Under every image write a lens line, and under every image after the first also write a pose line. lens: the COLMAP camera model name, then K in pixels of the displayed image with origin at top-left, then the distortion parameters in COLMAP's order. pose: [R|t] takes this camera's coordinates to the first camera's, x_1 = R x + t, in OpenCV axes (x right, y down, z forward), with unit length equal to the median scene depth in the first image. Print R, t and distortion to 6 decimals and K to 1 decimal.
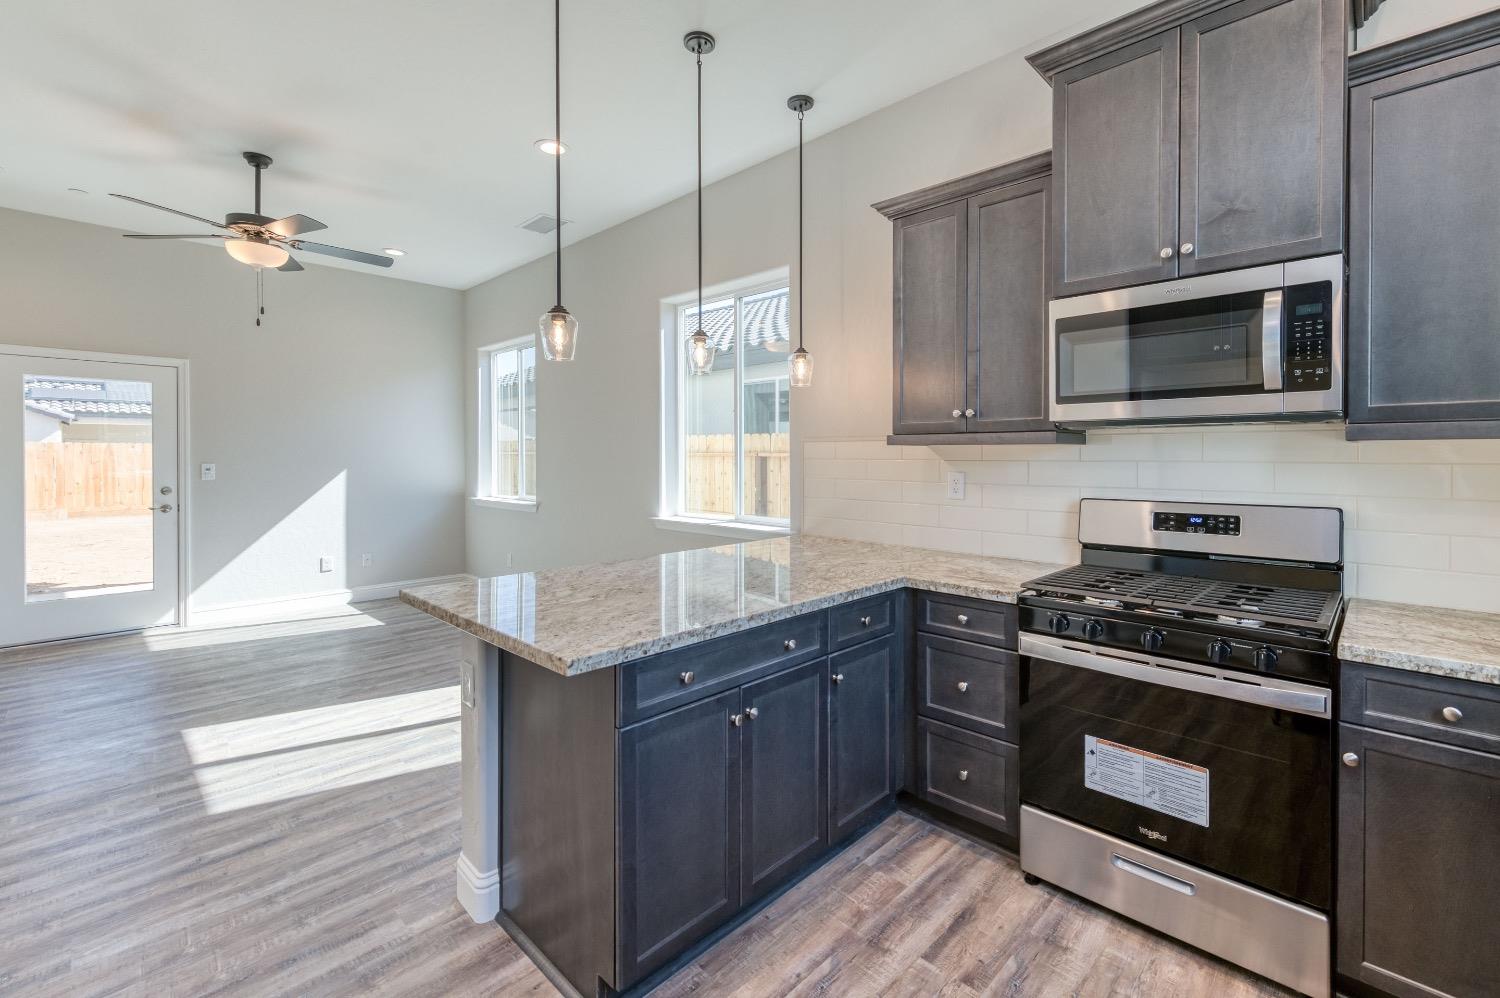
lens RADIAL K [[639.2, 0, 780.0], [0, 639.2, 461.0], [0, 0, 1]] dist [-0.000727, -0.000568]
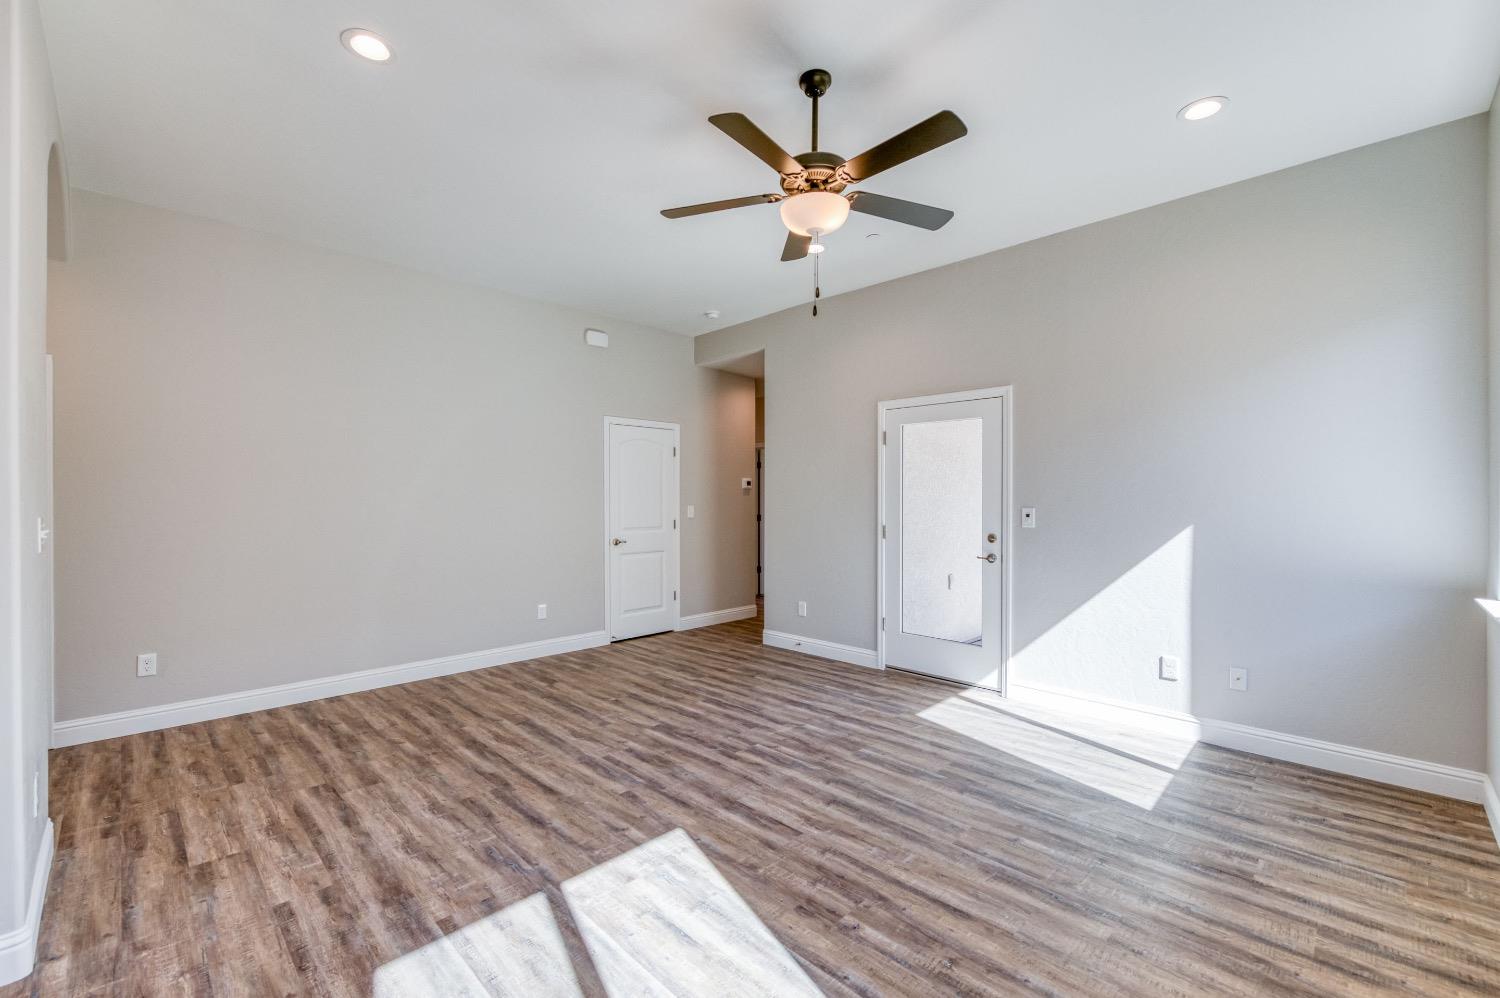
lens RADIAL K [[622.1, 0, 750.0], [0, 622.1, 499.0], [0, 0, 1]] dist [0.000006, -0.000851]
pose [[-0.031509, -0.001132, -0.999503, -0.199603], [-0.011282, 0.999936, -0.000777, -0.009618], [0.999440, 0.011251, -0.031519, 1.689332]]
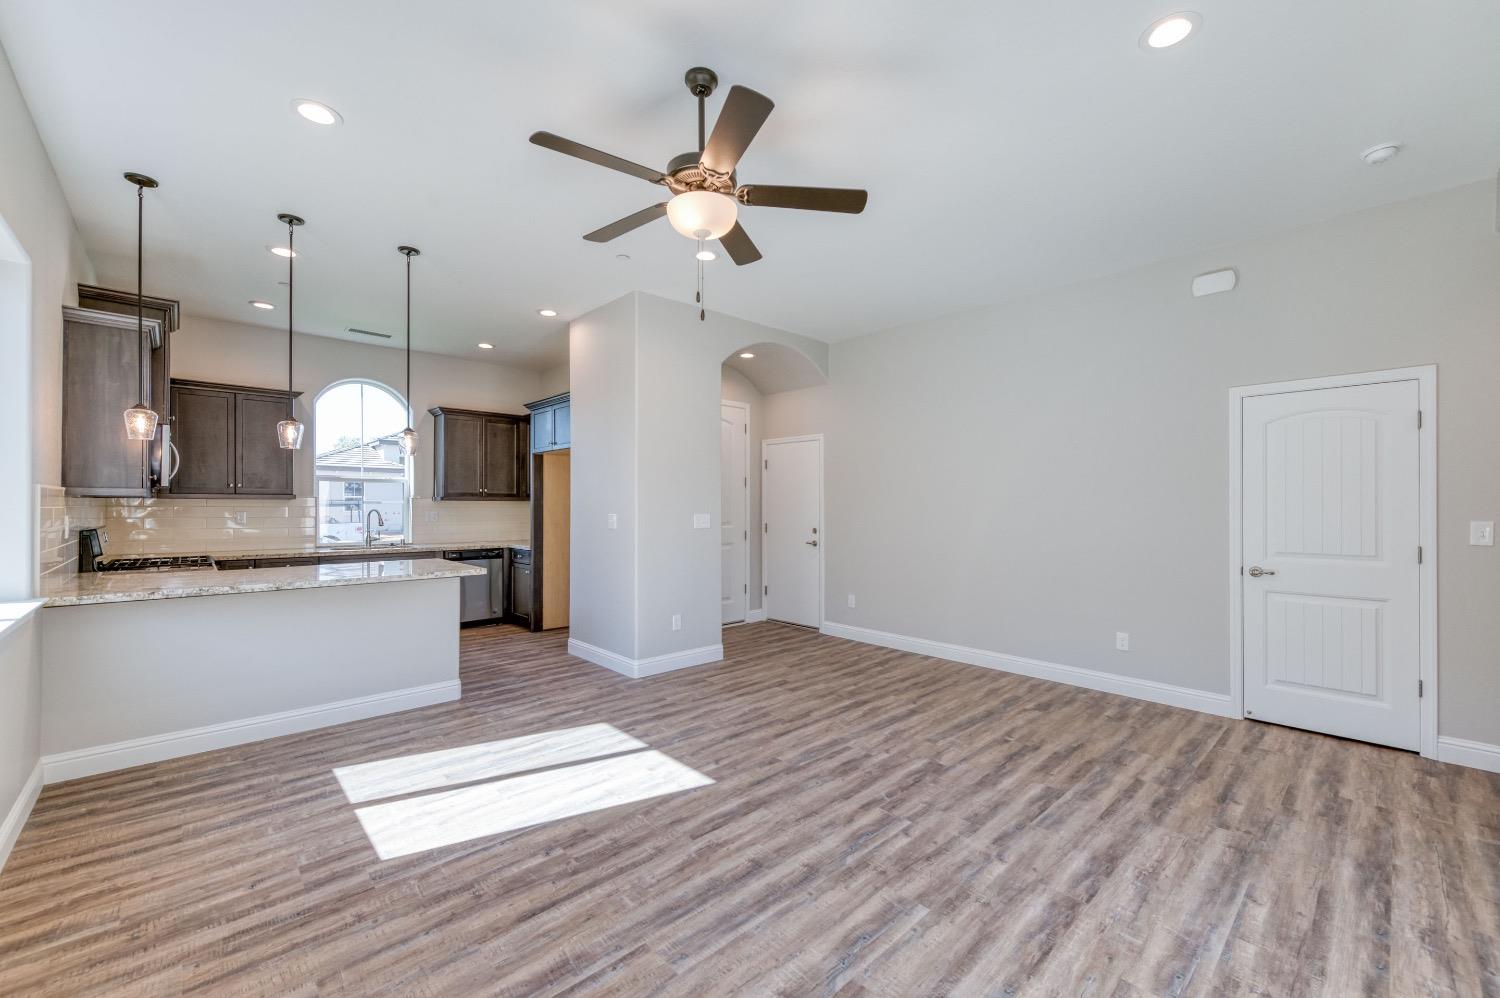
lens RADIAL K [[598.4, 0, 770.4], [0, 598.4, 462.4], [0, 0, 1]] dist [0.002151, 0.000340]
pose [[-0.998904, 0.000113, 0.046813, -1.641393], [-0.002651, 0.998256, -0.058976, -0.041904], [-0.046738, -0.059035, -0.997161, 3.004332]]
